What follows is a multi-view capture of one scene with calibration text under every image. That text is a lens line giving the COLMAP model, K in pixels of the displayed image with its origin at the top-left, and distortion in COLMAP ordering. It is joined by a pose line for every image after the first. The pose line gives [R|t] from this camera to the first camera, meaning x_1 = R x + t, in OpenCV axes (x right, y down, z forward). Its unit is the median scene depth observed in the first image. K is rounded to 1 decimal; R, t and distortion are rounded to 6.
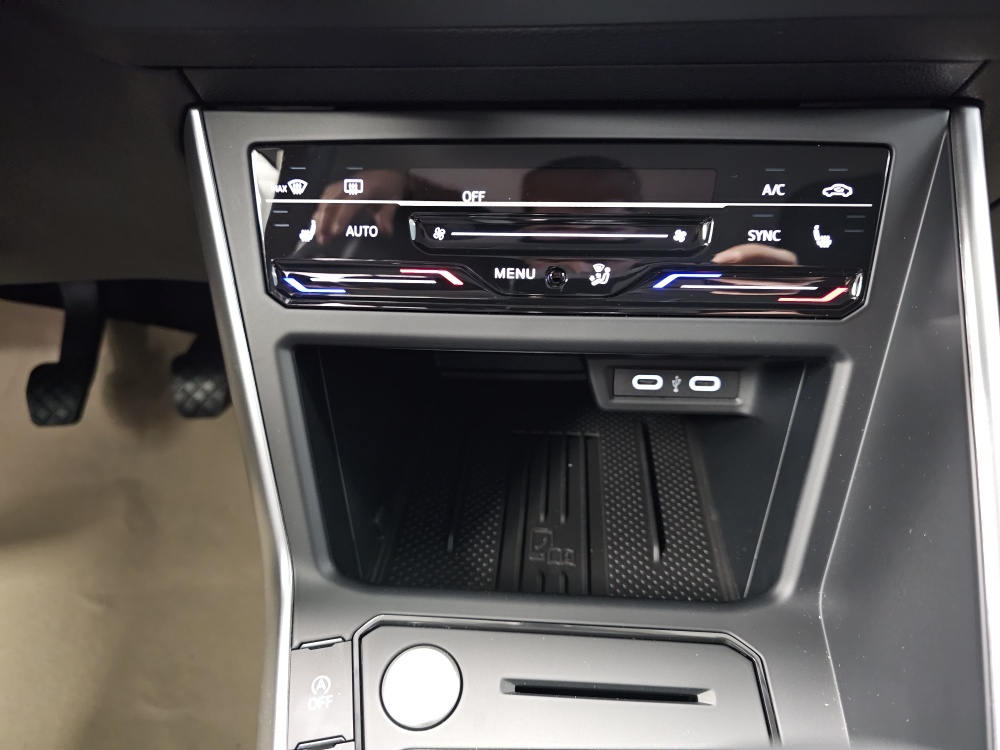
lens RADIAL K [[686.5, 0, 506.1], [0, 686.5, 362.3], [0, 0, 1]] dist [0.051991, -0.058433]
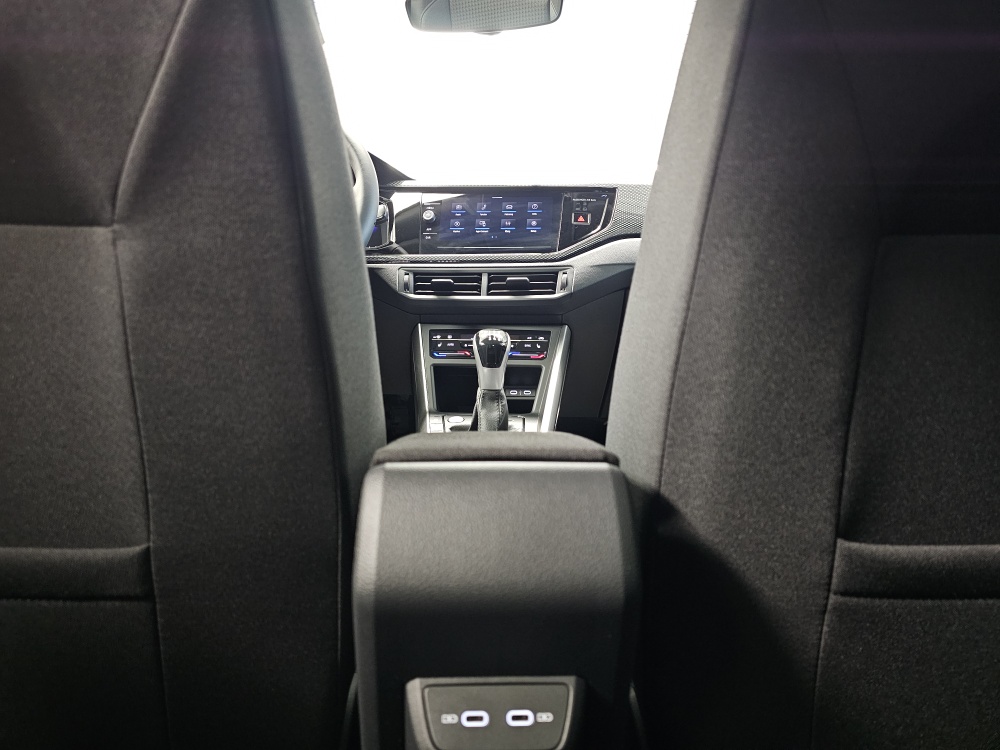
lens RADIAL K [[686.5, 0, 507.2], [0, 686.5, 381.6], [0, 0, 1]] dist [0.051991, -0.058433]
pose [[0.999082, 0.033452, -0.026753, 0.355128], [-0.042149, 0.879015, -0.474927, 2.444347], [0.007629, 0.475619, 0.879619, -3.325133]]
